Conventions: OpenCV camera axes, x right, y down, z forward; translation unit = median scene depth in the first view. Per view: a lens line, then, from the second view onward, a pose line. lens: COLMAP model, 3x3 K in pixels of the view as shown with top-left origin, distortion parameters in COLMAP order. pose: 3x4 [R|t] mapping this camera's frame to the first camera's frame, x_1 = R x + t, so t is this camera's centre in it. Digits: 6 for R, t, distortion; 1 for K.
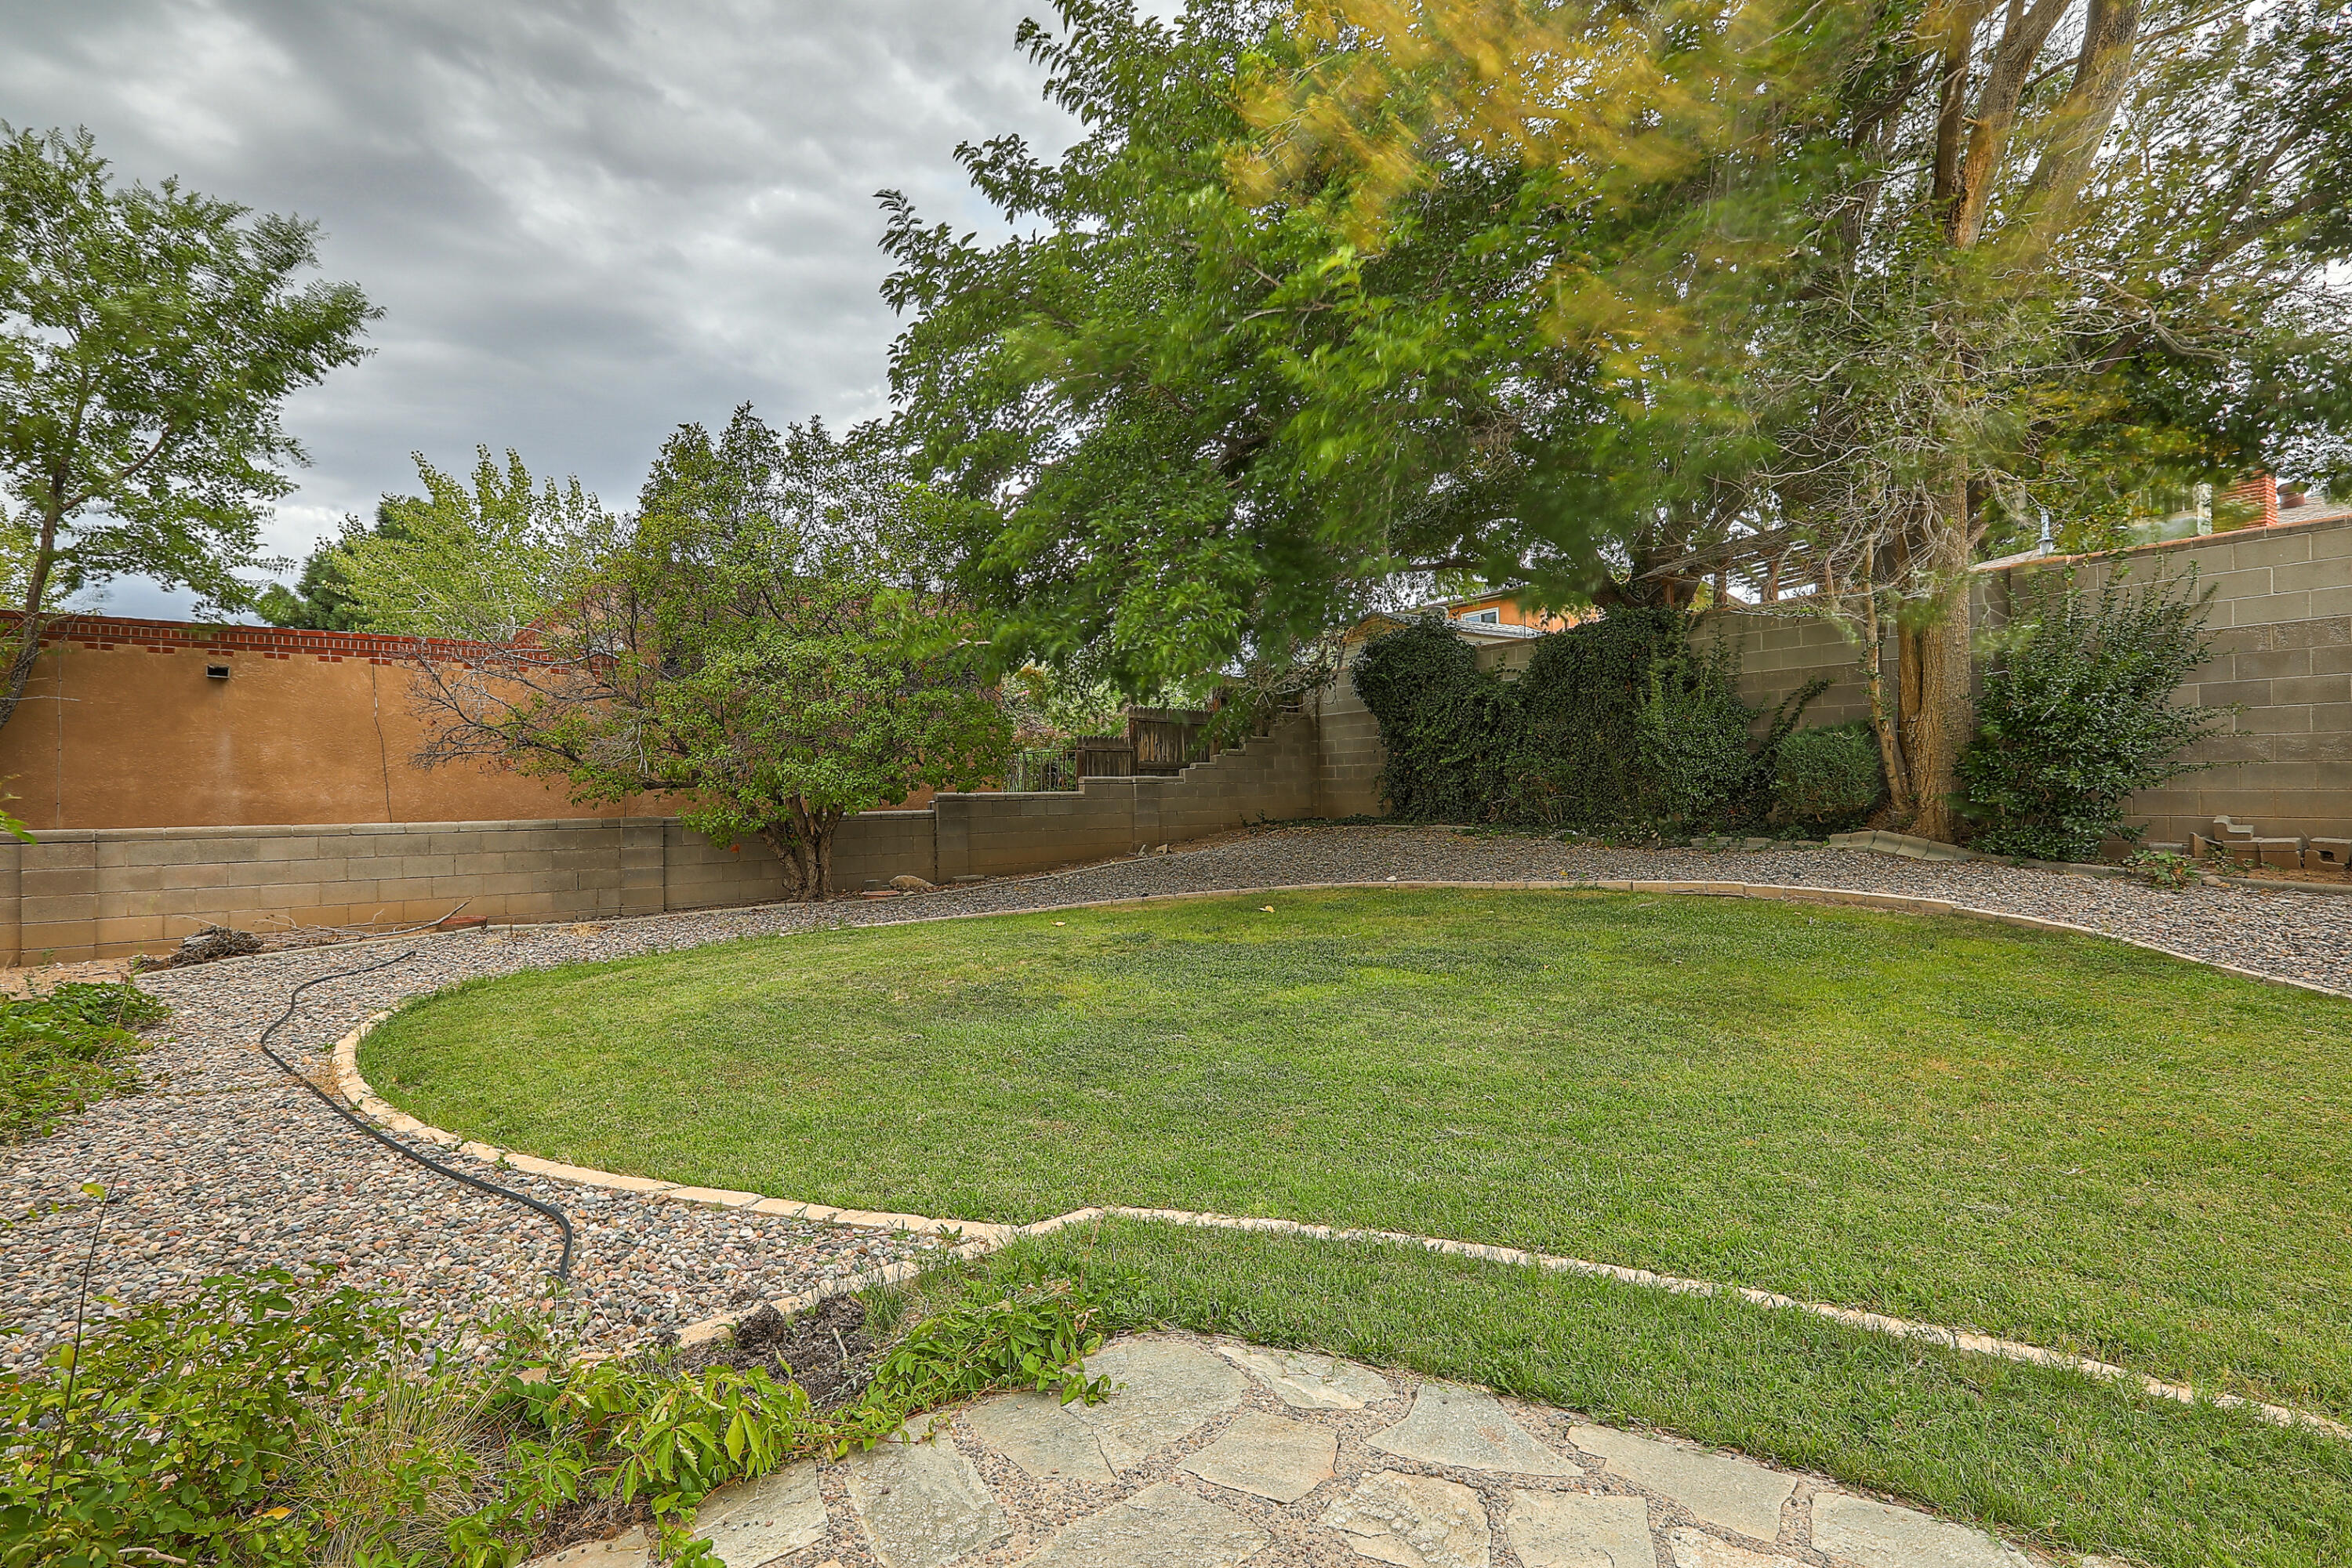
lens RADIAL K [[1060.8, 0, 1178.5], [0, 1060.8, 784.8], [0, 0, 1]] dist [-0.041232, 0.010598]
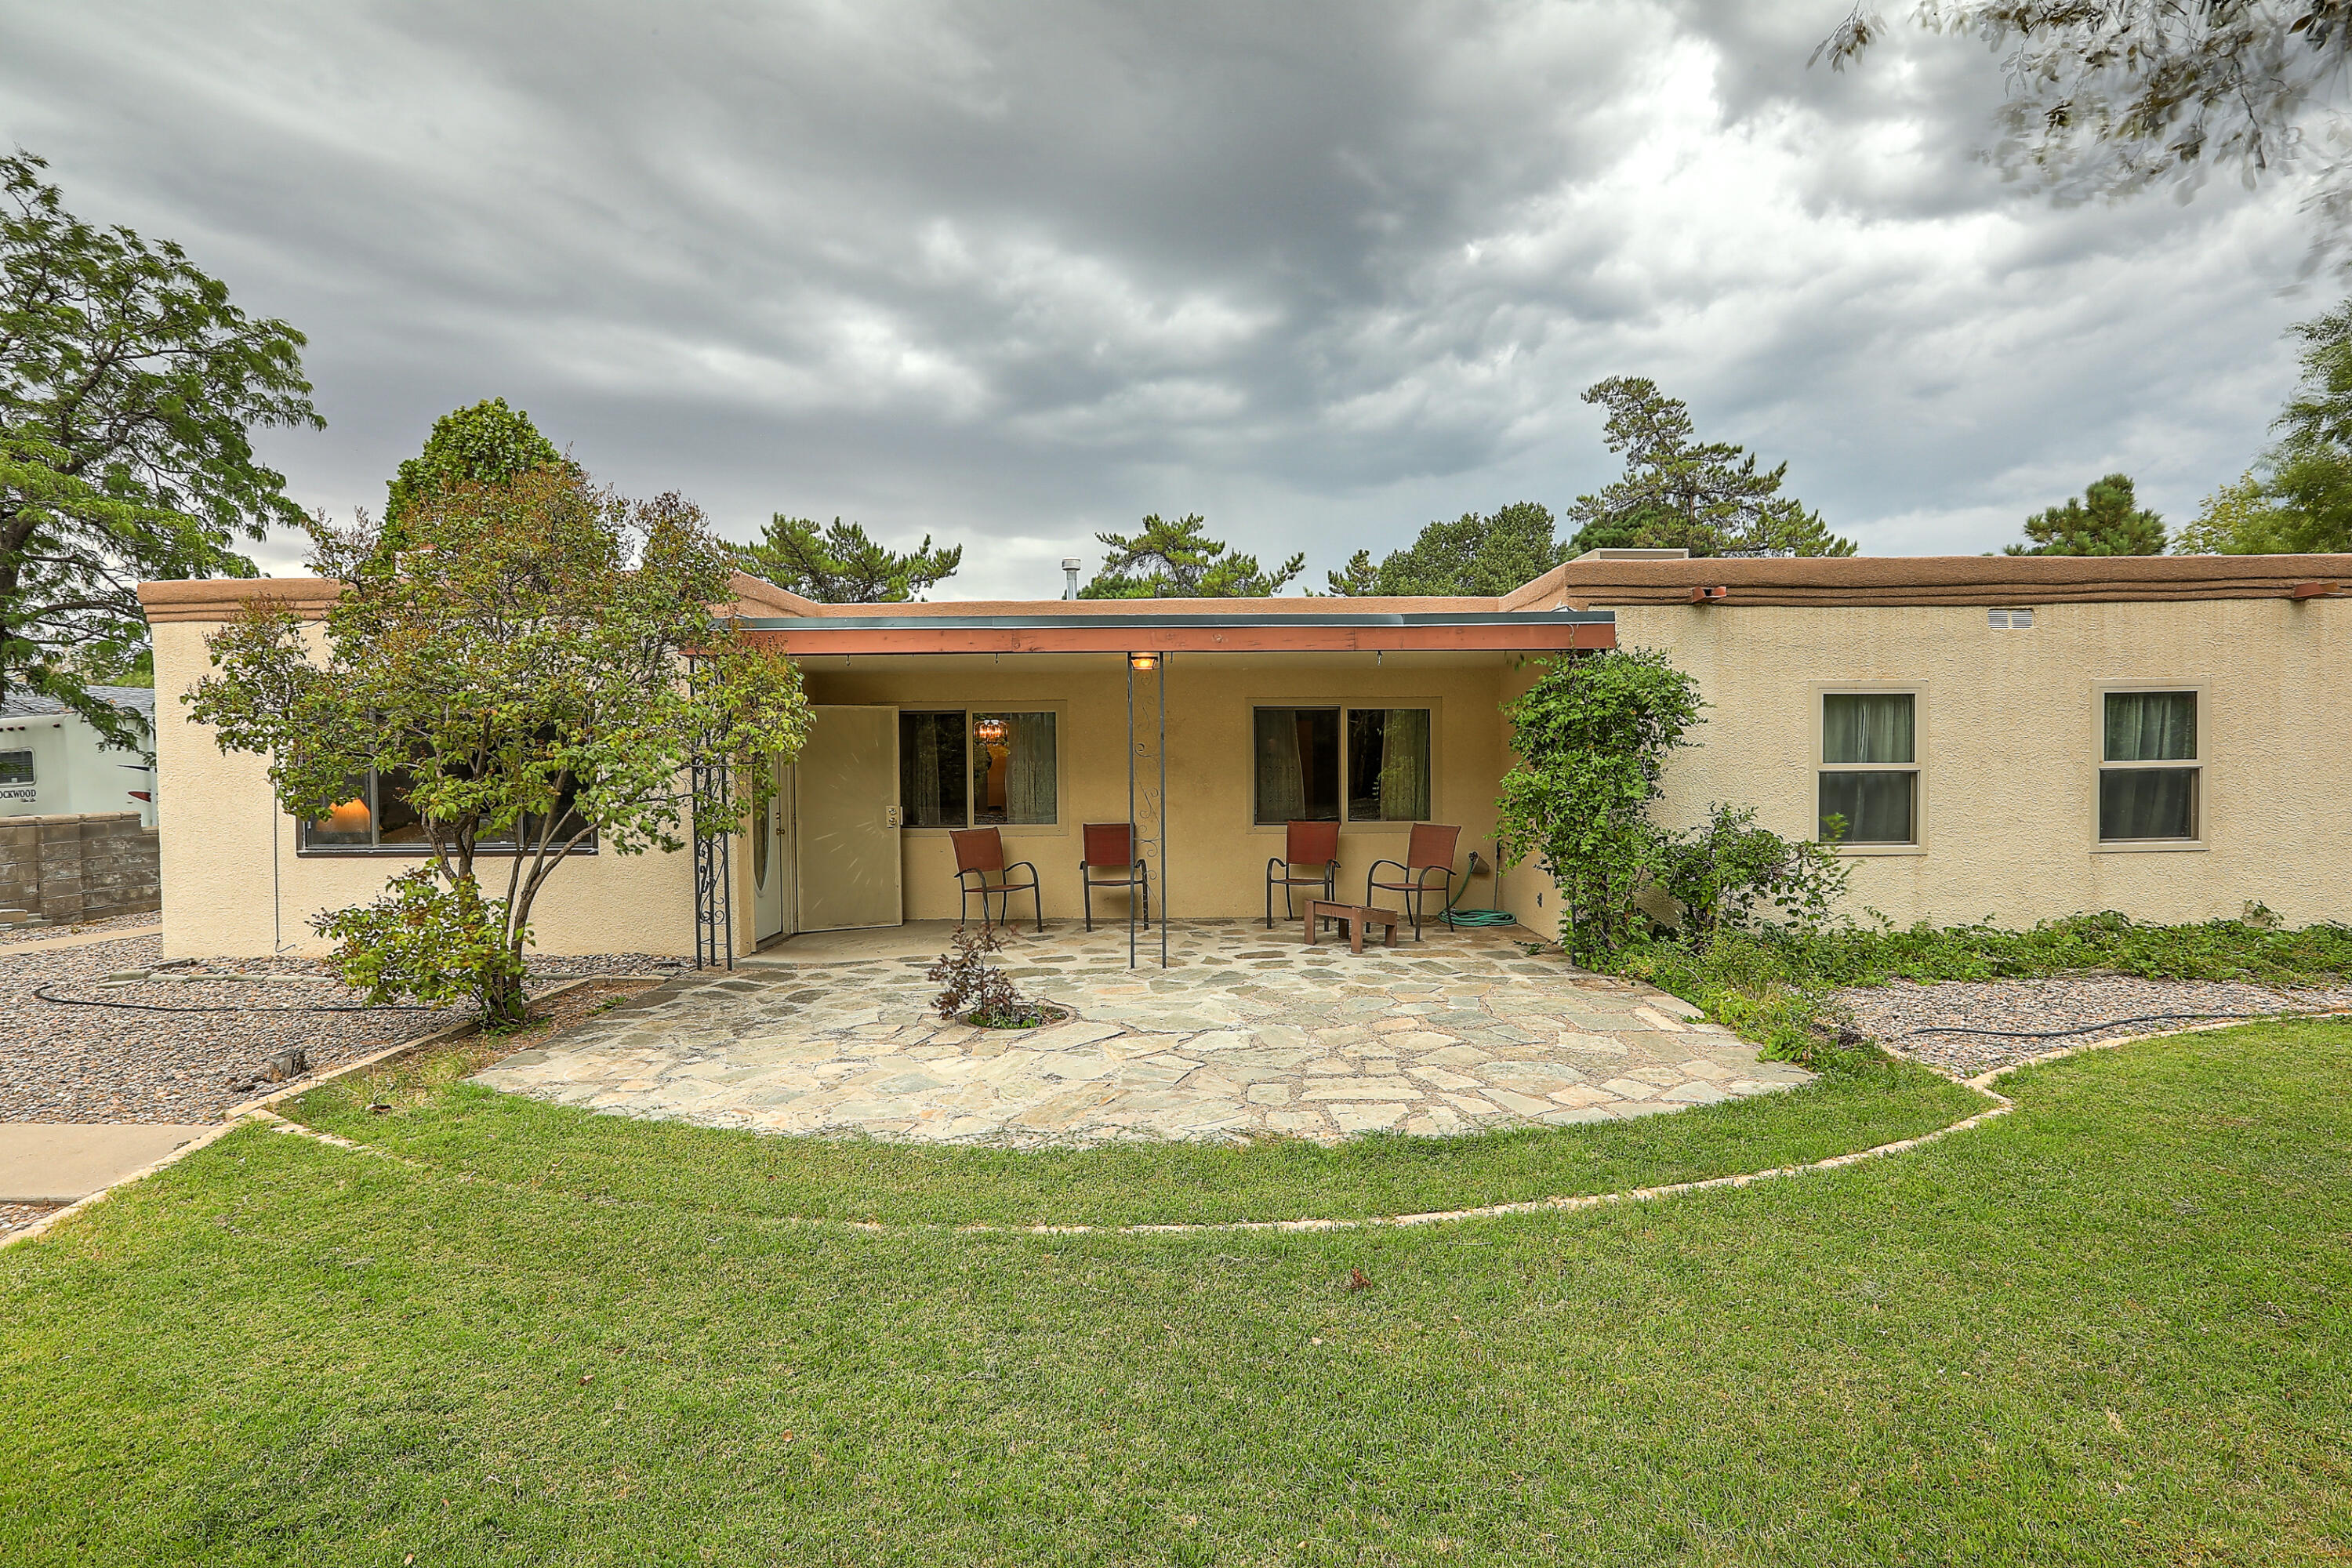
lens RADIAL K [[1060.8, 0, 1178.5], [0, 1060.8, 784.8], [0, 0, 1]] dist [-0.041232, 0.010598]
pose [[-0.658352, 0.030801, -0.752080, 0.637390], [0.011292, 0.999454, 0.031048, -0.044242], [0.752626, 0.011948, -0.658340, 0.371323]]
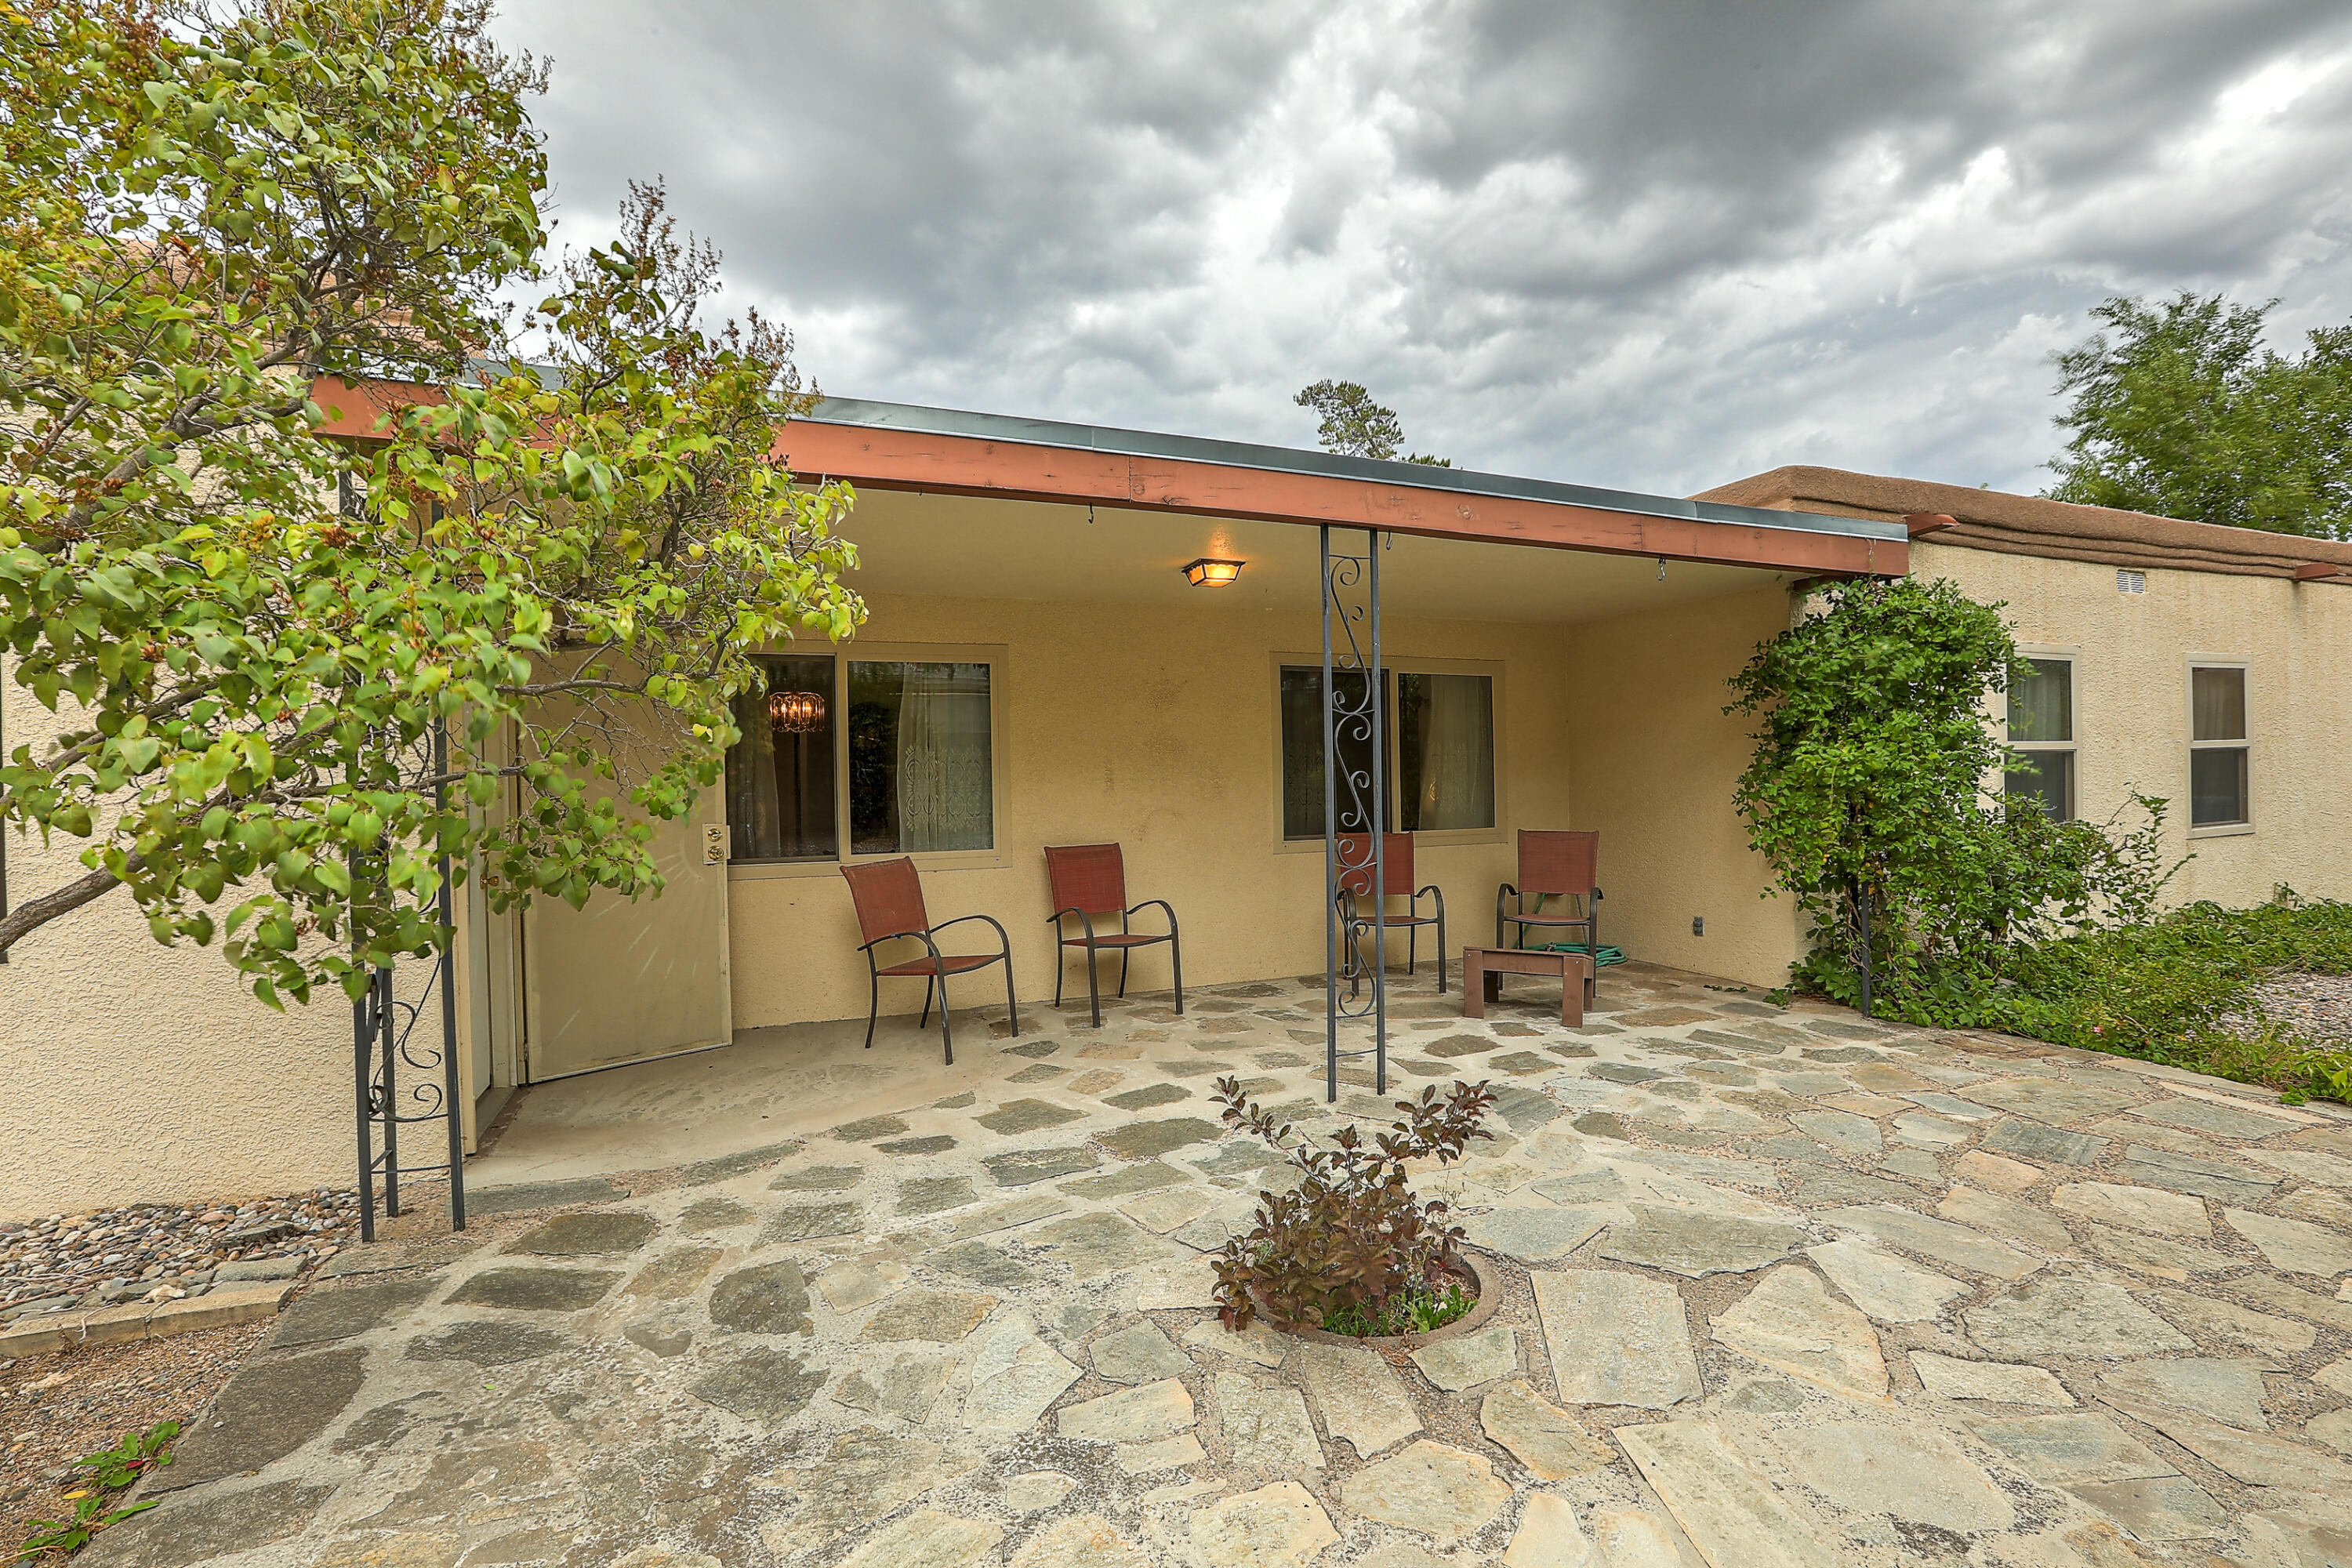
lens RADIAL K [[1060.8, 0, 1178.5], [0, 1060.8, 784.8], [0, 0, 1]] dist [-0.041232, 0.010598]
pose [[-0.315062, 0.017807, -0.948904, 0.485222], [0.017061, 0.999769, 0.013097, -0.017342], [0.948918, -0.012062, -0.315293, -0.126354]]
